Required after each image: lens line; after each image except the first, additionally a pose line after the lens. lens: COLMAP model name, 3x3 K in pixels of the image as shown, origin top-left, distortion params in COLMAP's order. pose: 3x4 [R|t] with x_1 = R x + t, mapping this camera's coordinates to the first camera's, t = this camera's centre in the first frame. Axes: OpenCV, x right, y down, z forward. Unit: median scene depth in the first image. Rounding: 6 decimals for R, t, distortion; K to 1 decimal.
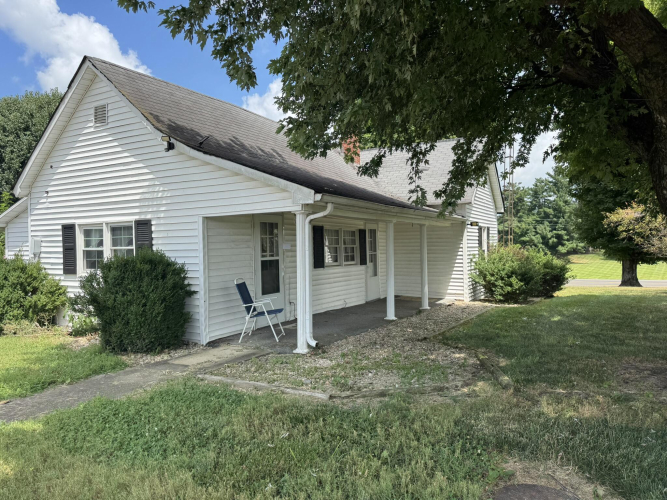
lens RADIAL K [[466.2, 0, 328.7], [0, 466.2, 250.1], [0, 0, 1]] dist [0.080632, -0.094024]
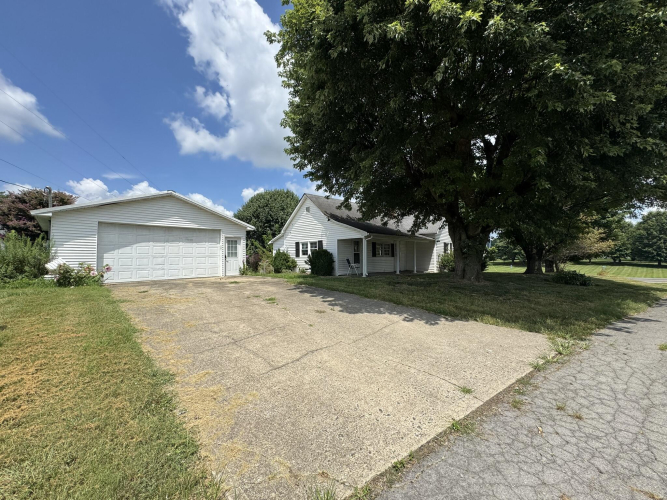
lens RADIAL K [[265.4, 0, 332.2], [0, 265.4, 251.8], [0, 0, 1]] dist [-0.000554, -0.000184]
pose [[0.970215, 0.004685, -0.242200, 0.157968], [-0.010066, 0.999729, -0.020987, 0.056455], [0.242036, 0.022800, 0.969999, -0.830477]]
